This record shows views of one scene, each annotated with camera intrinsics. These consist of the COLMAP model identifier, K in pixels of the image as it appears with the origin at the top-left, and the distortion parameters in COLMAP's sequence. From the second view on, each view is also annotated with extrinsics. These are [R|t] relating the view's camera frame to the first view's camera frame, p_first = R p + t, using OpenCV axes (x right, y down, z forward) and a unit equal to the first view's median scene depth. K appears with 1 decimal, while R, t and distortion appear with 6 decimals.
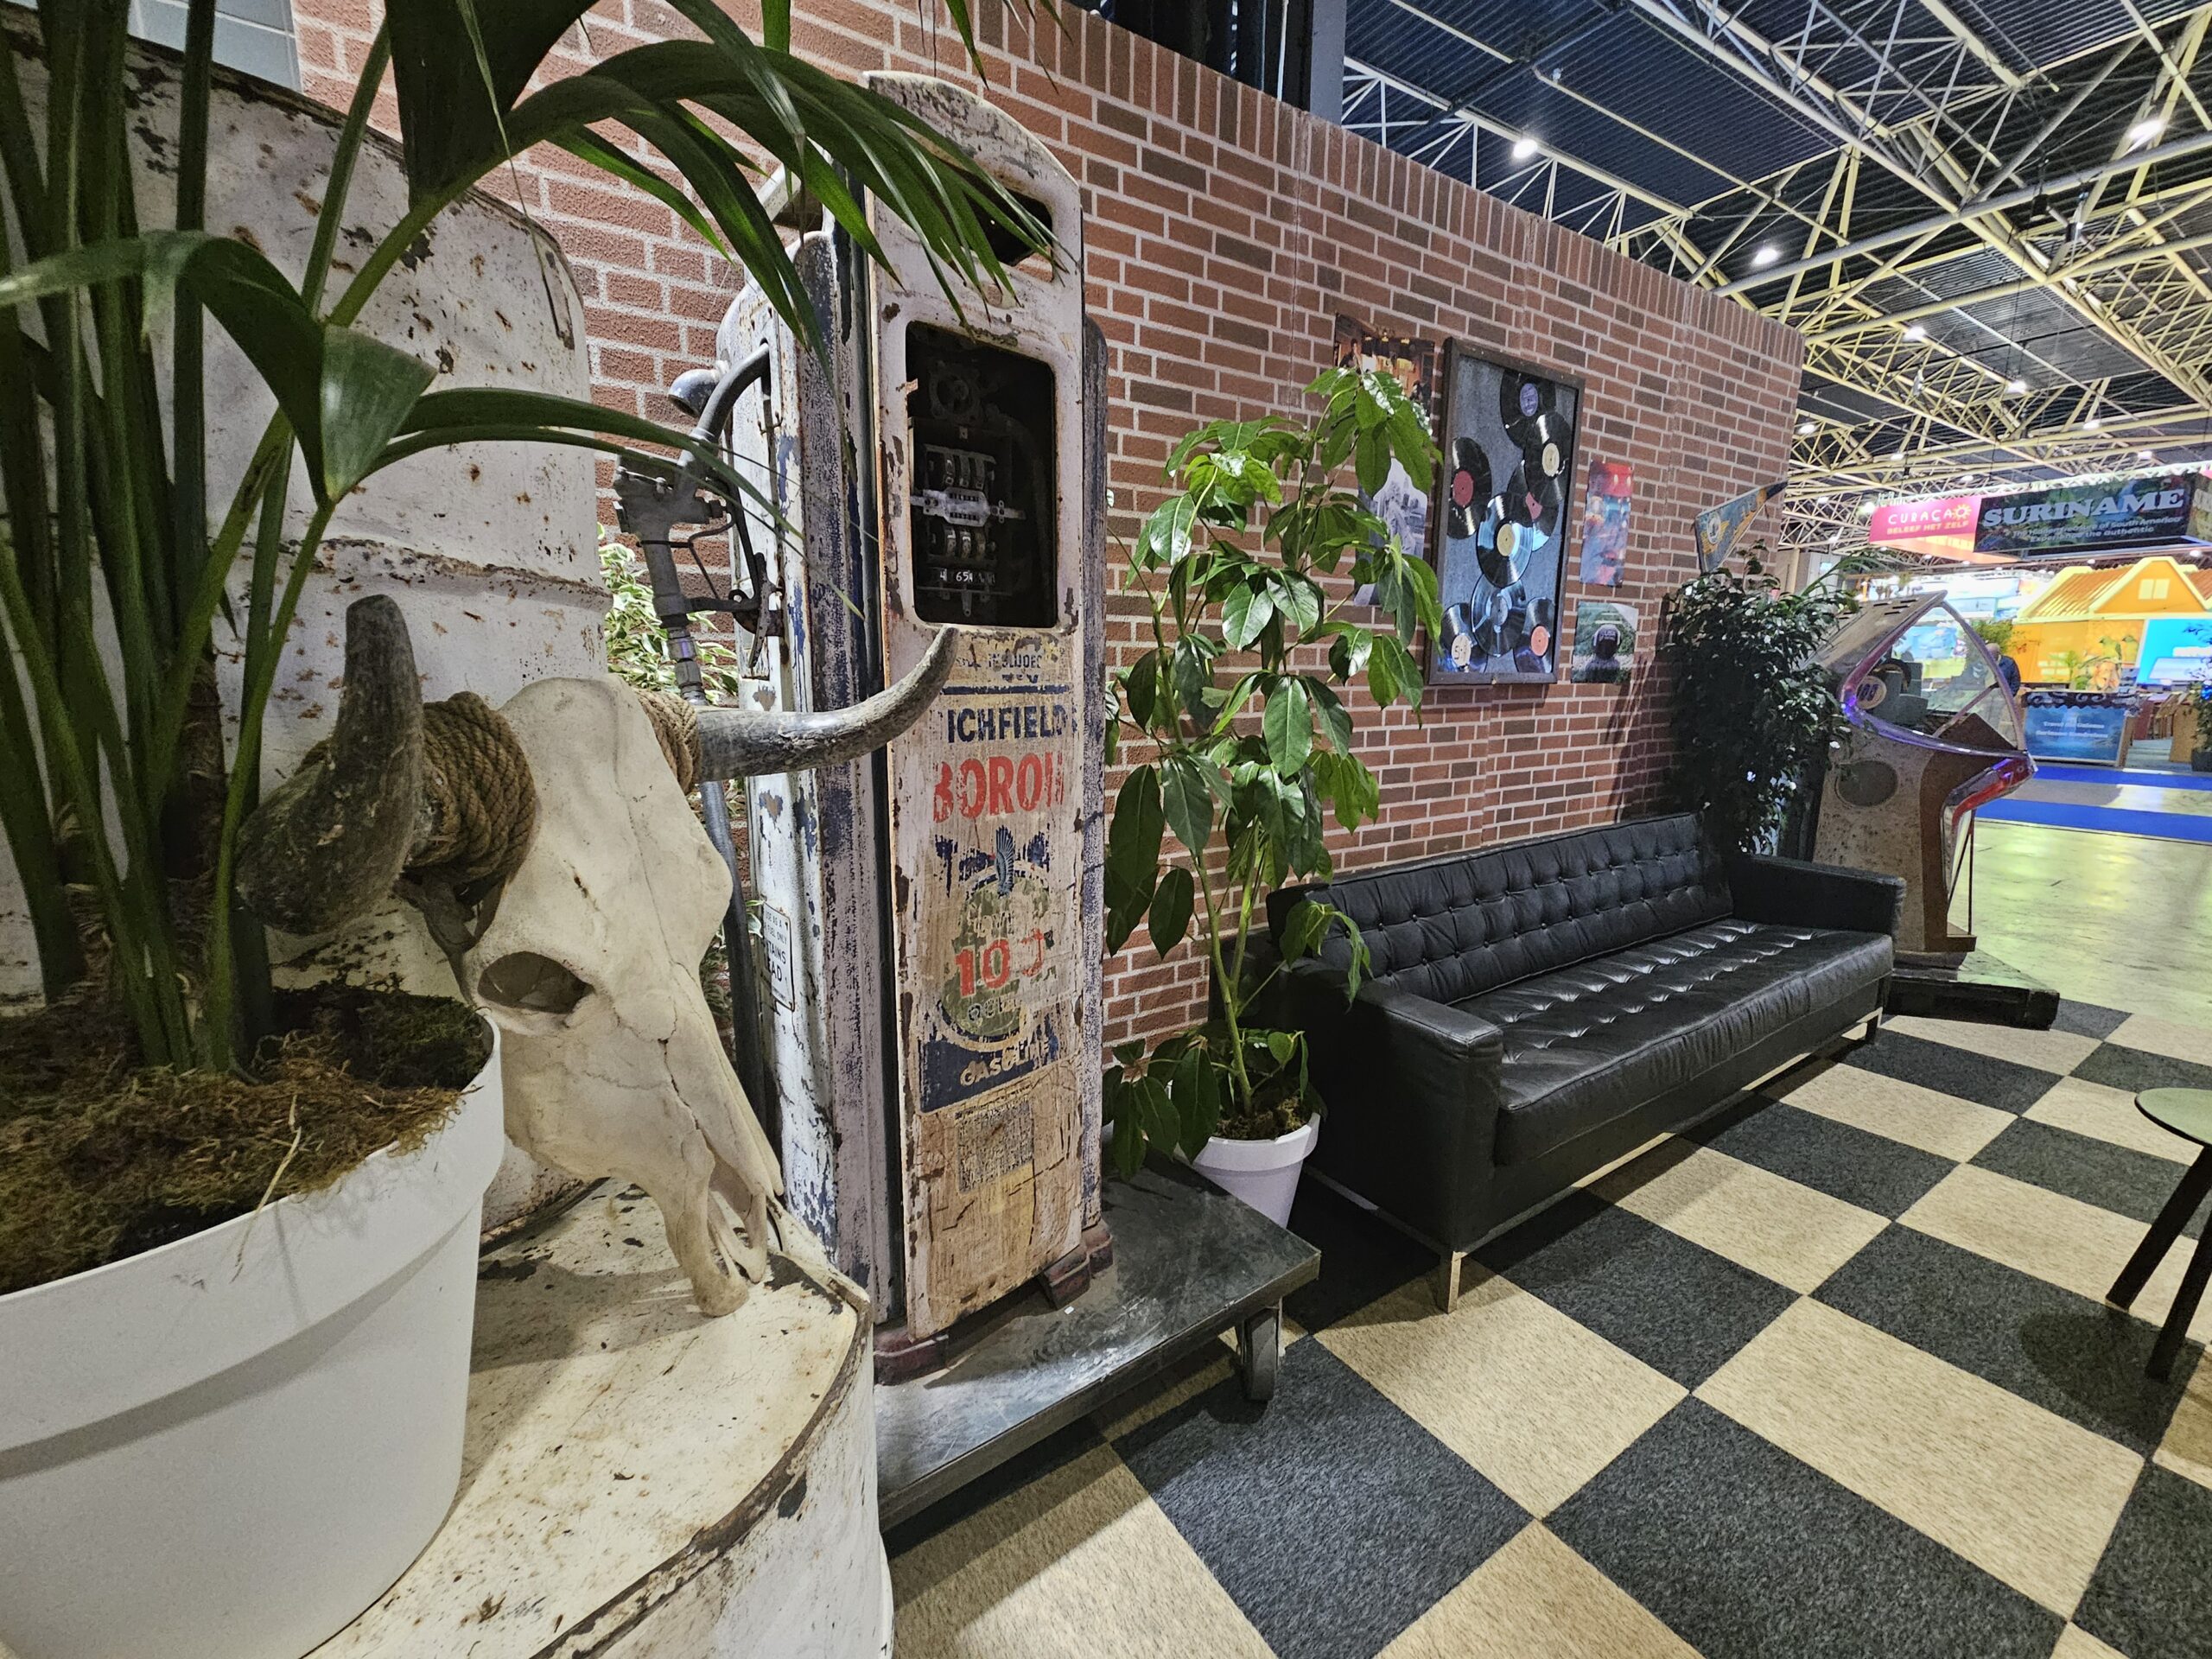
lens RADIAL K [[899.3, 0, 1103.0], [0, 899.3, 828.9], [0, 0, 1]] dist [-0.008950, 0.000152]
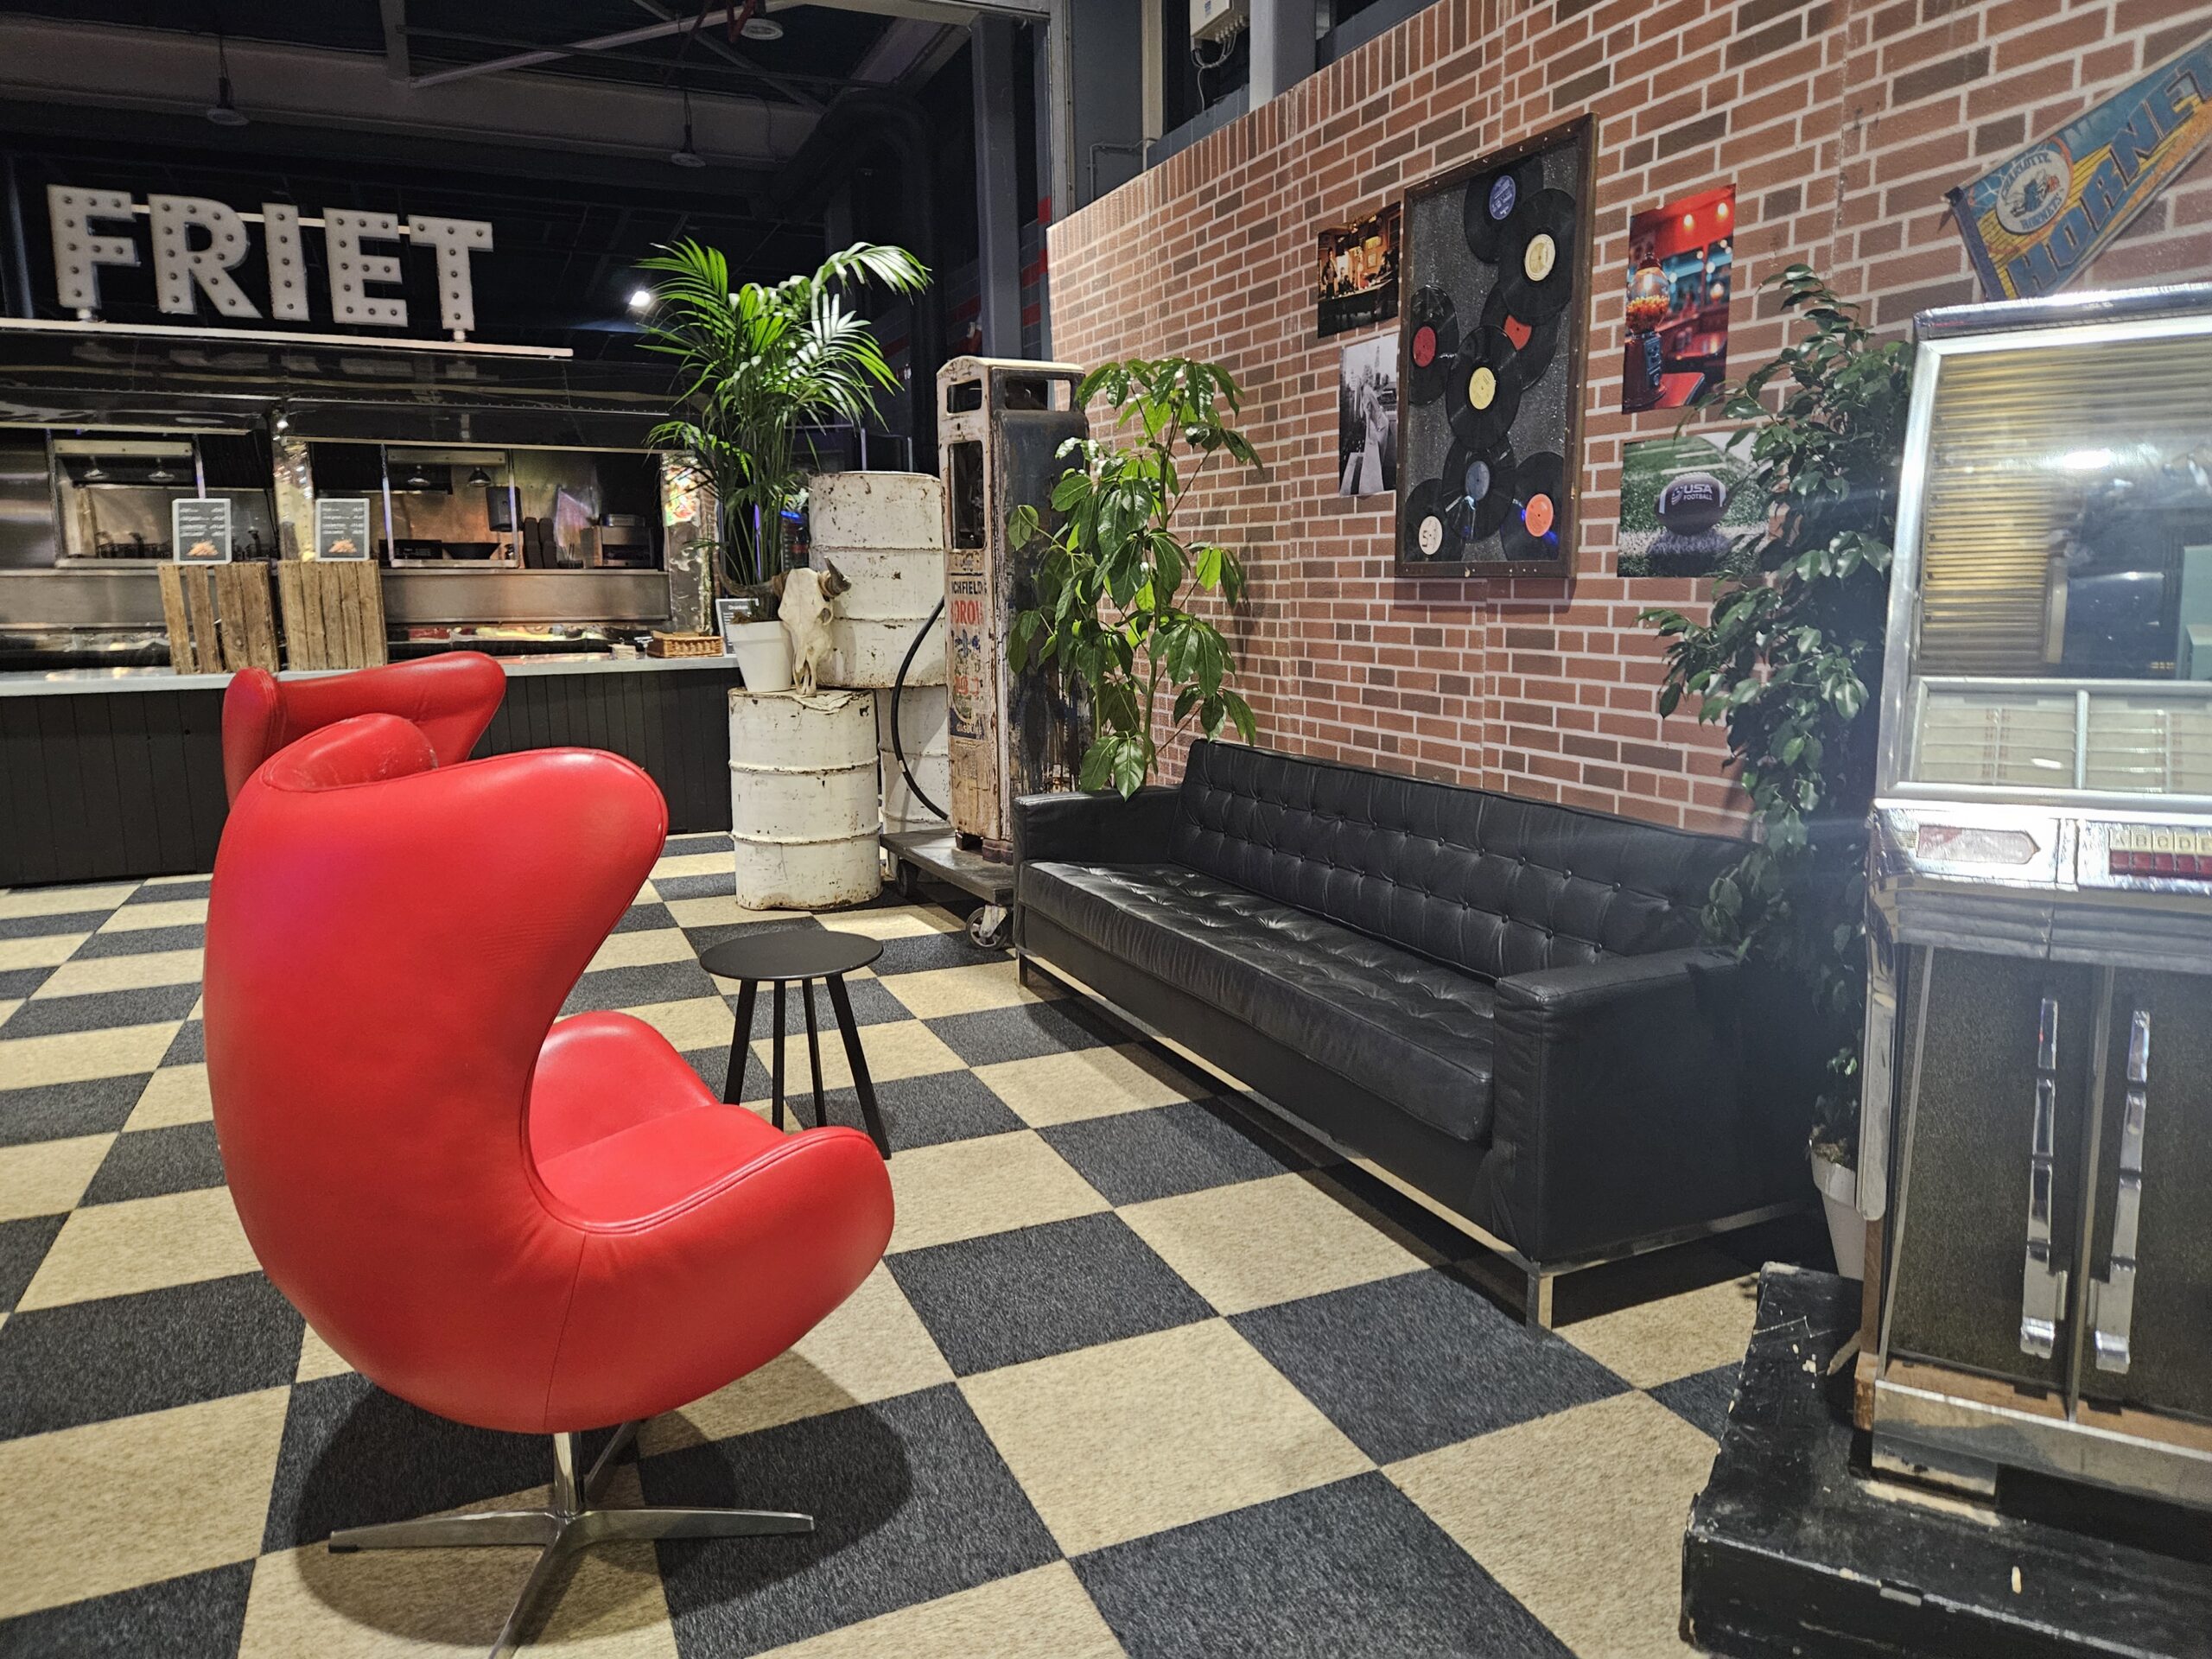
lens RADIAL K [[1472.8, 0, 1109.2], [0, 1472.8, 825.7], [0, 0, 1]] dist [0.007118, 0.001087]
pose [[-0.153270, 0.169193, -0.973592, 1.755865], [-0.162995, 0.967410, 0.193779, -0.149765], [0.974649, 0.188391, -0.120697, 0.893951]]
